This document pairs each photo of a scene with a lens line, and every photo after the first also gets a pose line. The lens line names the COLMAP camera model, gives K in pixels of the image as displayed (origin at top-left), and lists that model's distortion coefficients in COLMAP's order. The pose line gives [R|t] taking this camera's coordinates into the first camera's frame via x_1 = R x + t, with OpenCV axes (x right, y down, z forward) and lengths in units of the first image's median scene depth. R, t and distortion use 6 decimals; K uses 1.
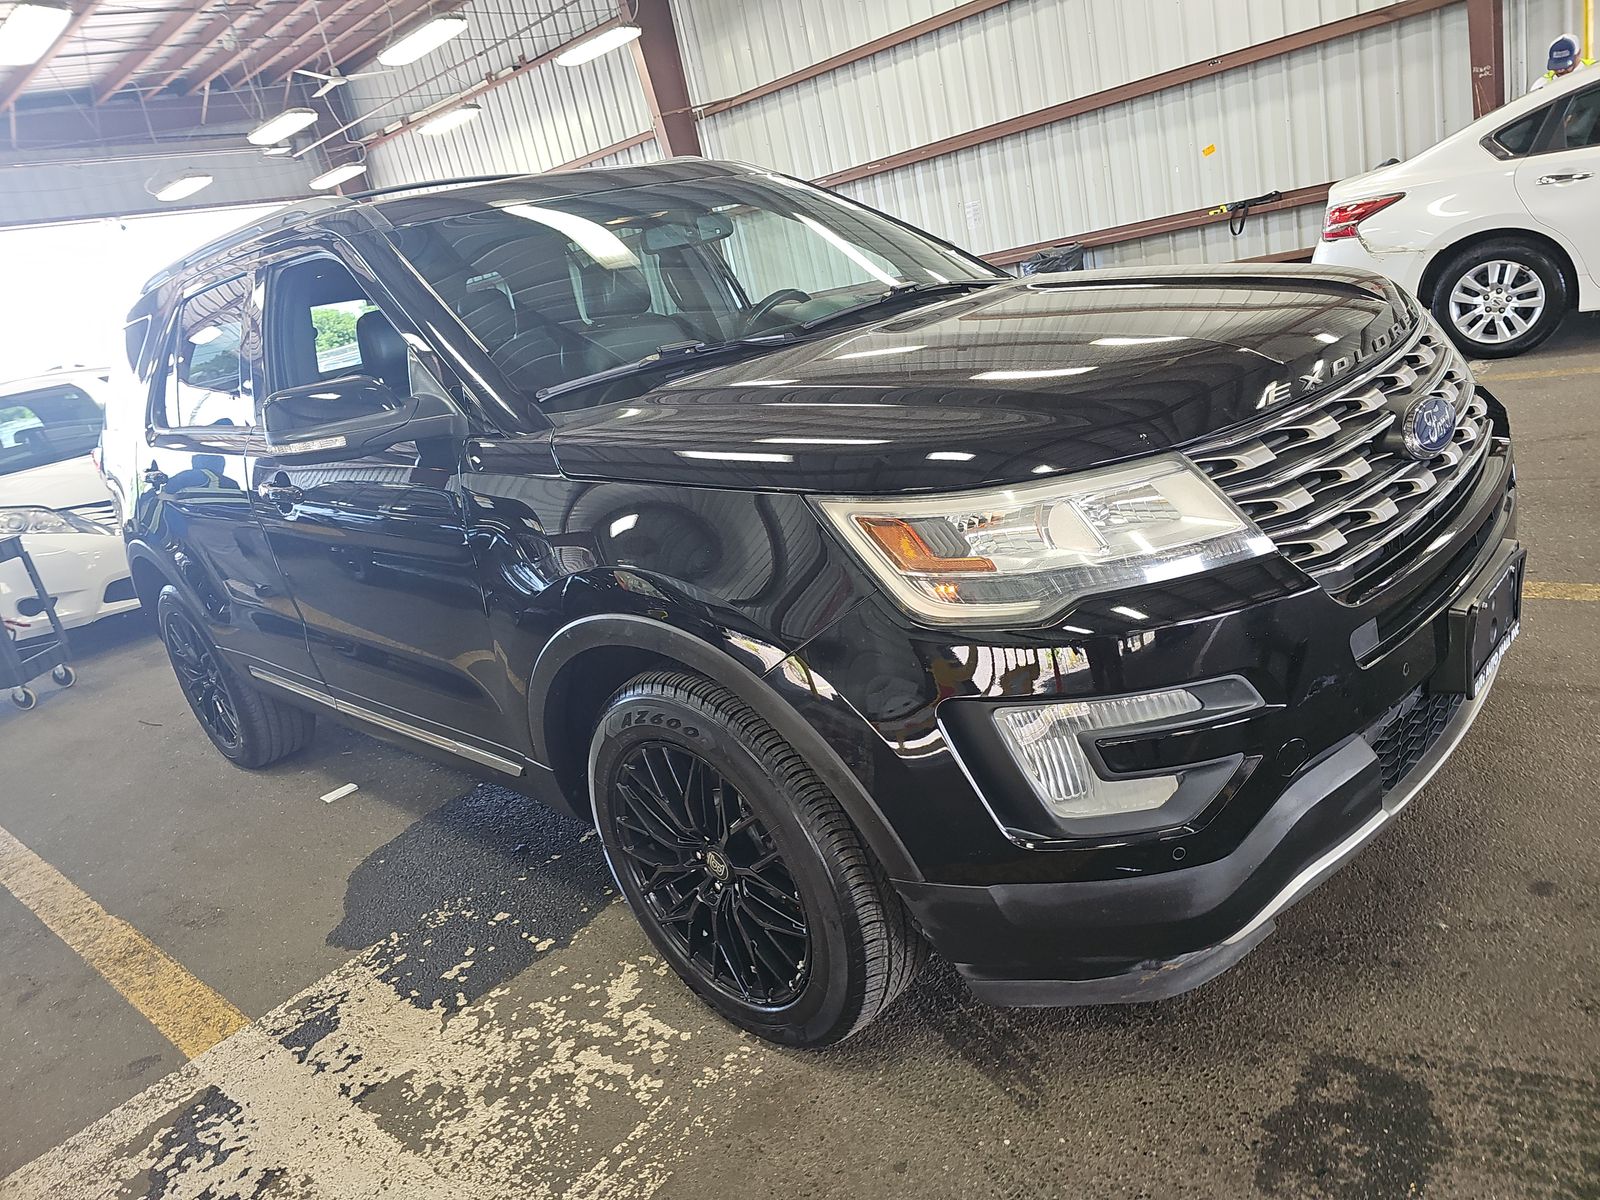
lens RADIAL K [[1086.5, 0, 809.1], [0, 1086.5, 599.8], [0, 0, 1]] dist [-0.004166, -0.004572]
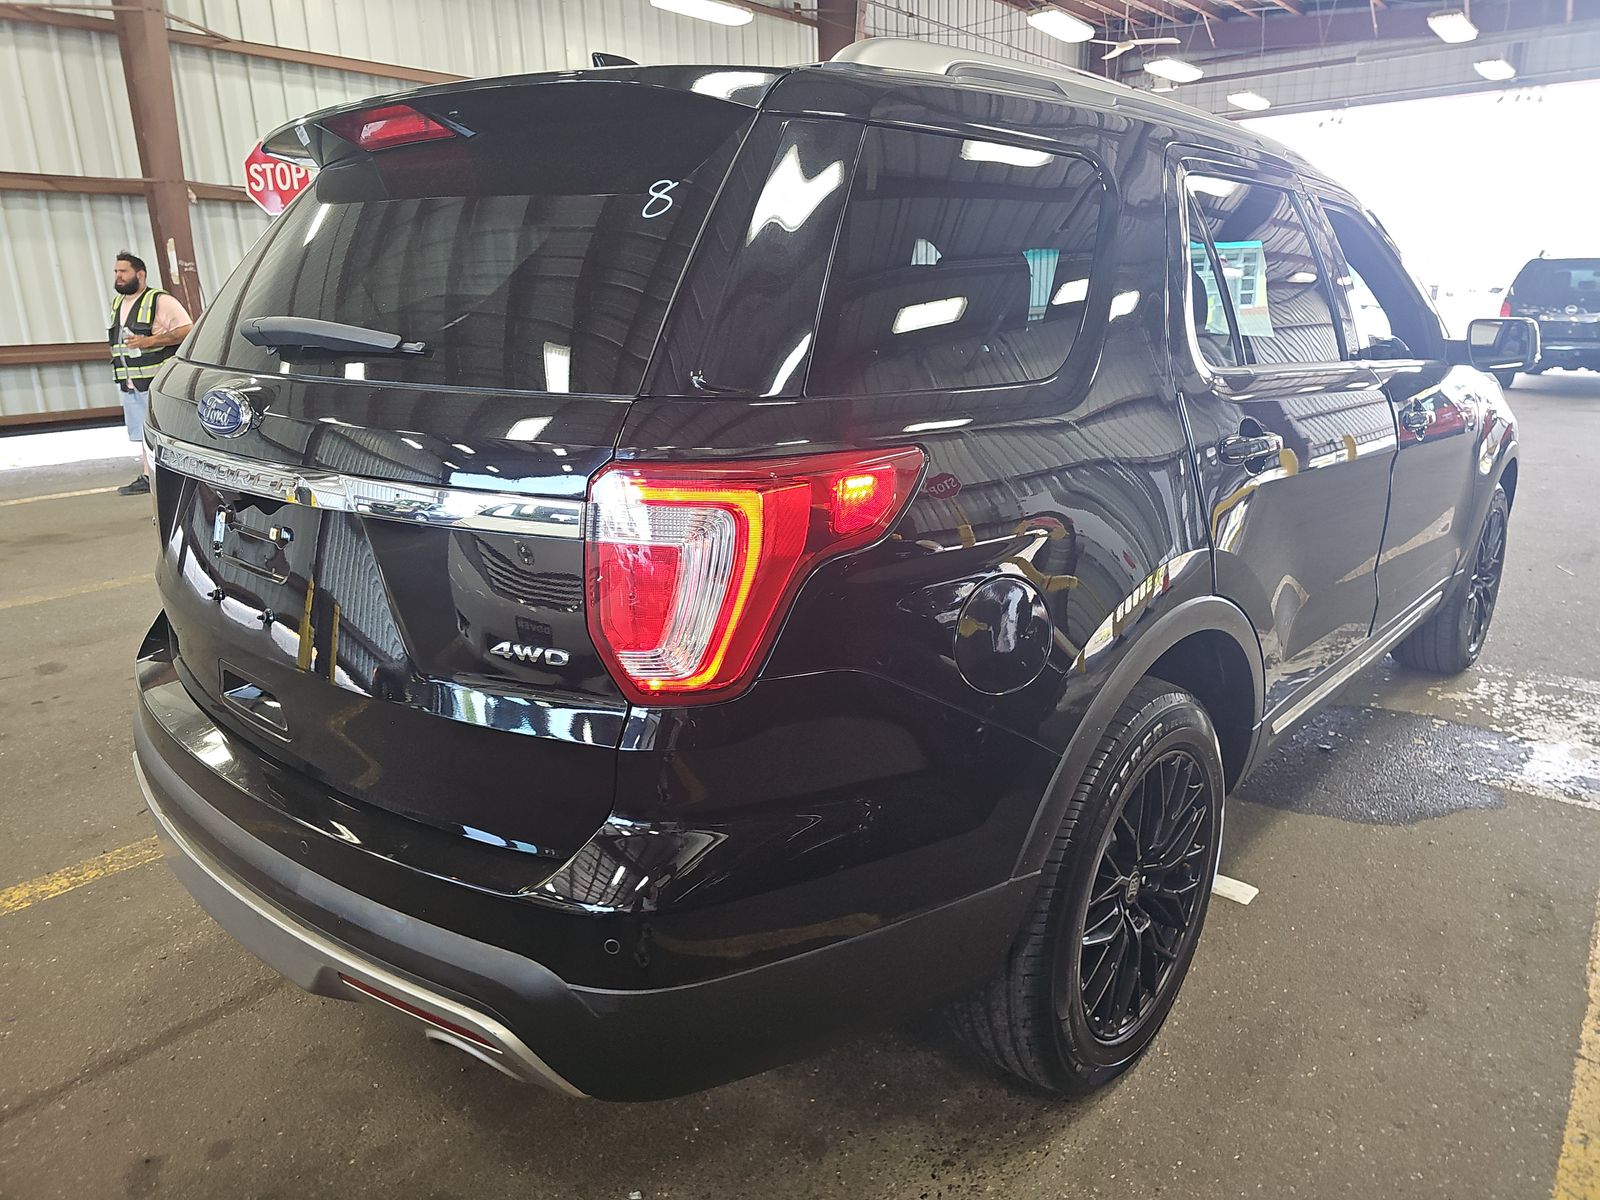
lens RADIAL K [[1086.5, 0, 809.1], [0, 1086.5, 599.8], [0, 0, 1]] dist [-0.004166, -0.004572]
pose [[-0.047995, -0.071769, 0.996266, -1.790804], [0.314928, 0.945455, 0.083280, -0.248627], [-0.947901, 0.317749, -0.022775, 1.938584]]
